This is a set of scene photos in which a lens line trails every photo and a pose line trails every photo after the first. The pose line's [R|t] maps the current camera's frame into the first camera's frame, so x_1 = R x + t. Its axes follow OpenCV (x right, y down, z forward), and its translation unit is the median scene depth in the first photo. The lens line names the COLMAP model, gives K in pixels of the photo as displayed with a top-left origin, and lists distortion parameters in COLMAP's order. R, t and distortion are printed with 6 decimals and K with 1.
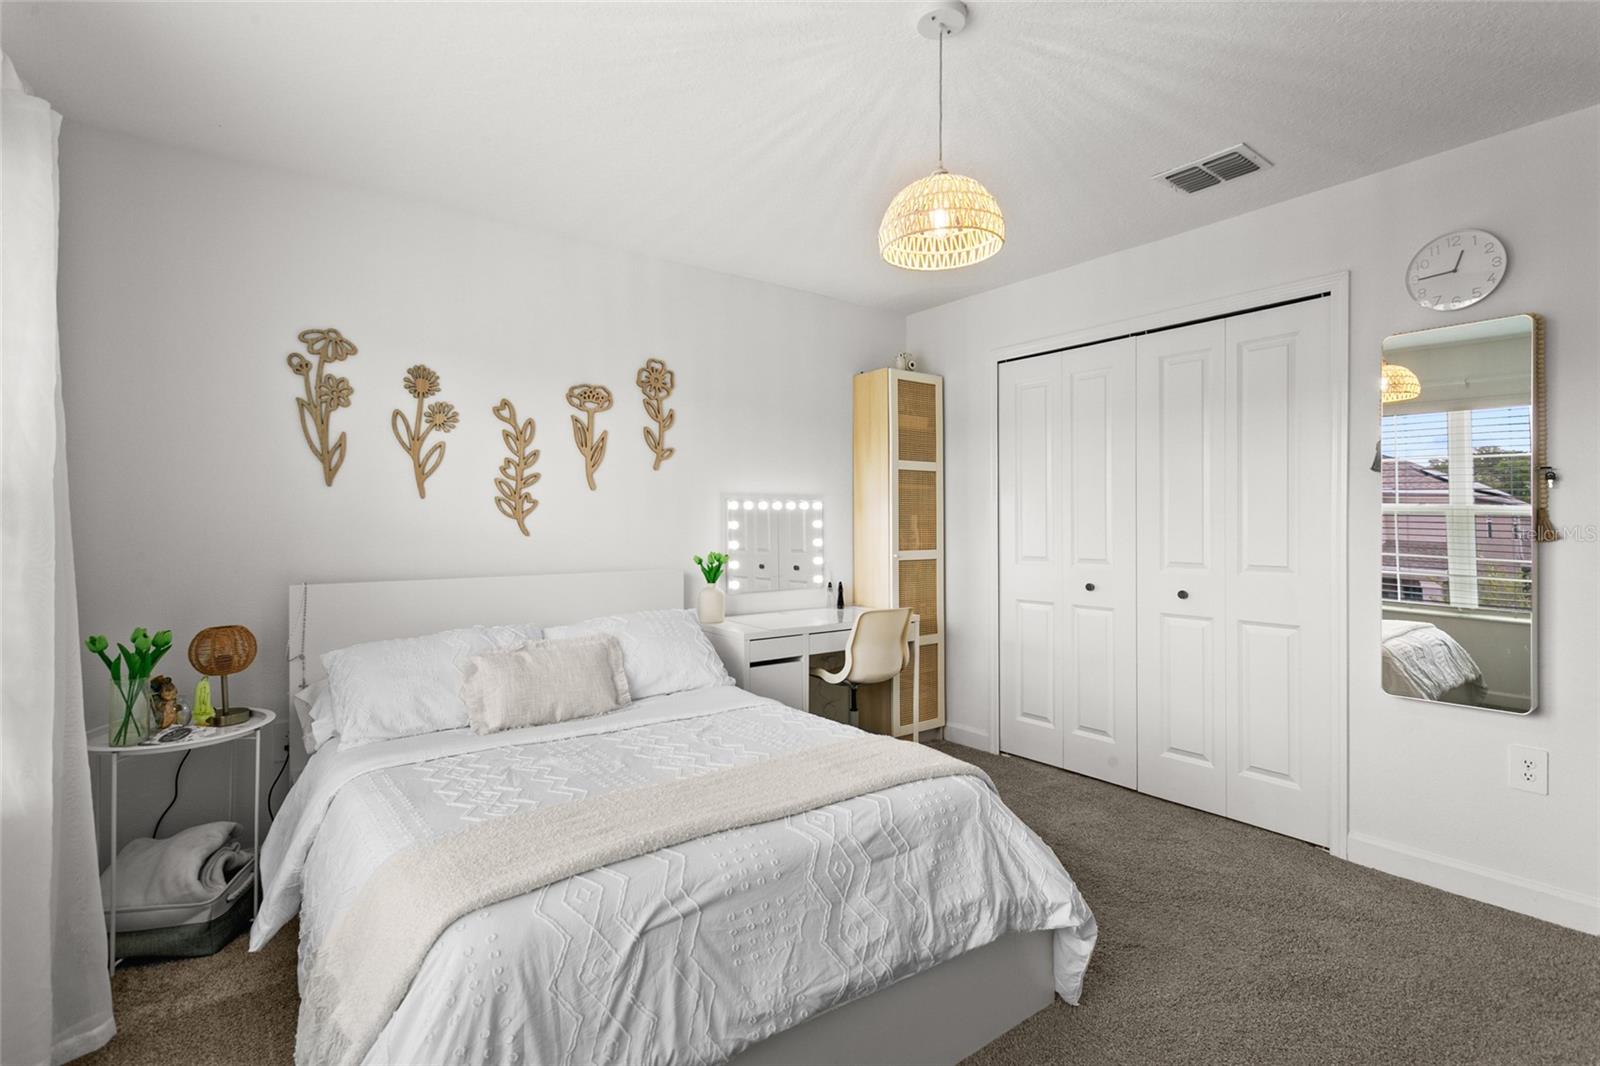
lens RADIAL K [[755.8, 0, 808.2], [0, 755.8, 527.6], [0, 0, 1]] dist [0.003916, 0.001240]
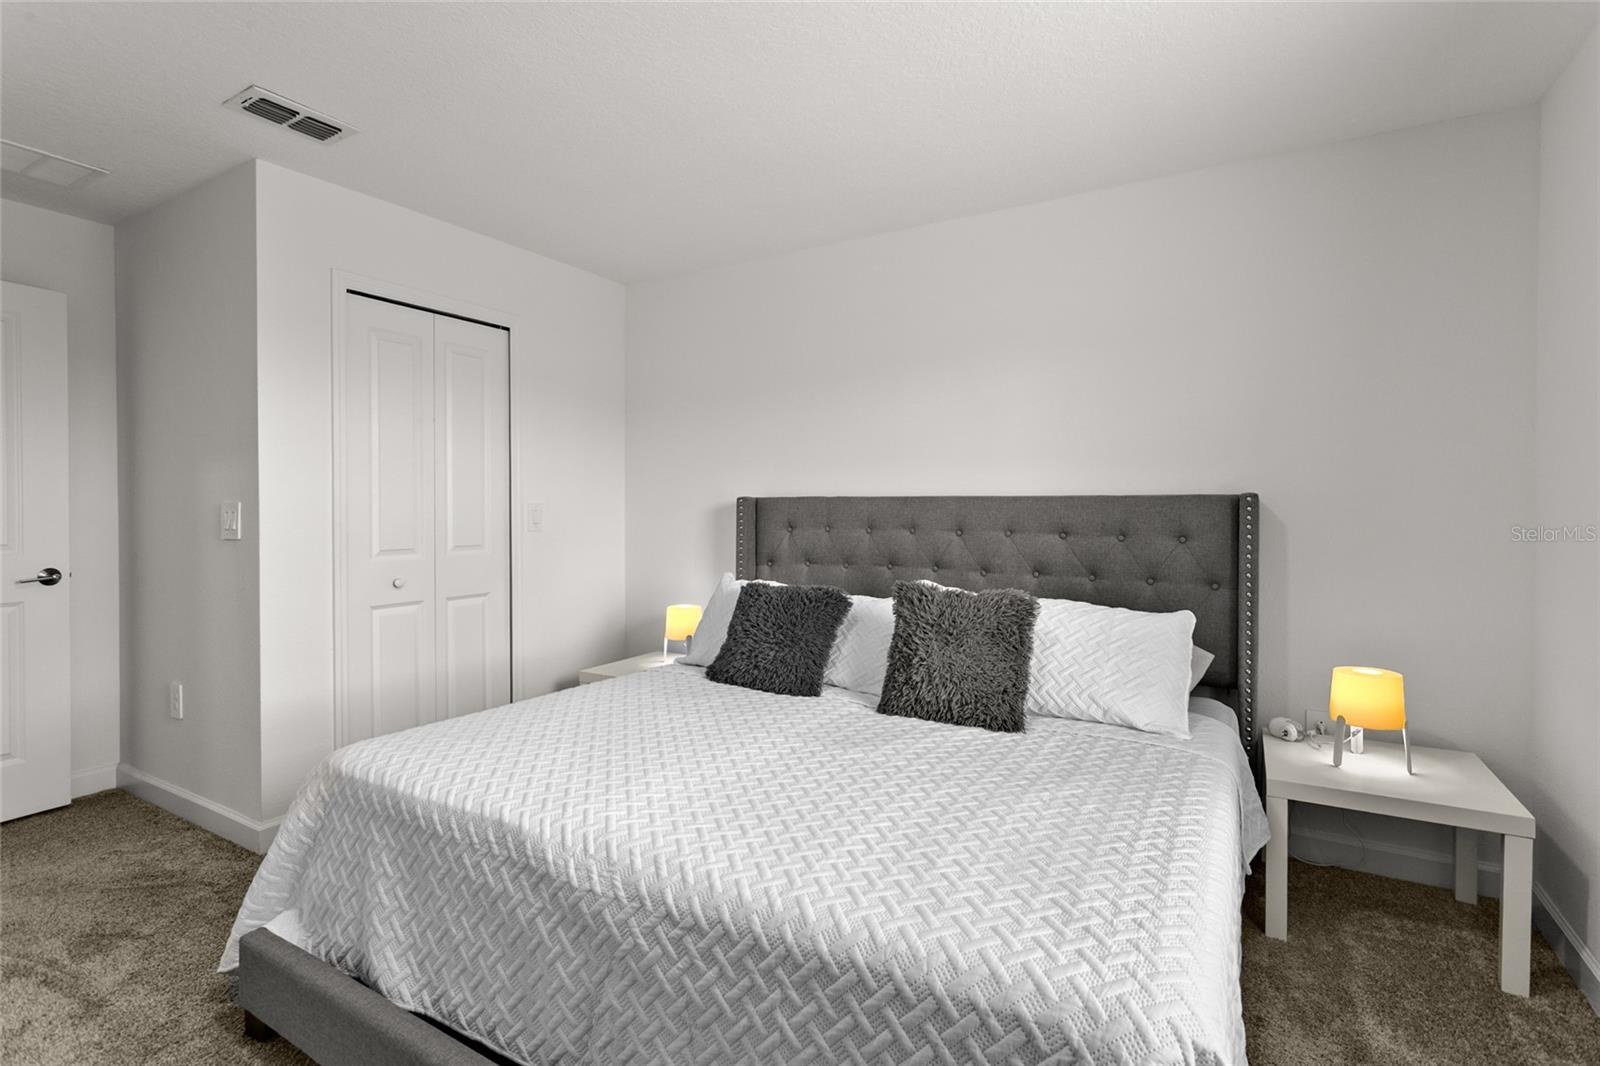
lens RADIAL K [[755.8, 0, 808.2], [0, 755.8, 527.6], [0, 0, 1]] dist [0.003916, 0.001240]
pose [[-0.376090, -0.019673, 0.926374, -0.583000], [0.002548, 0.999749, 0.022265, -0.001259], [-0.926580, 0.010734, -0.375946, 0.857092]]
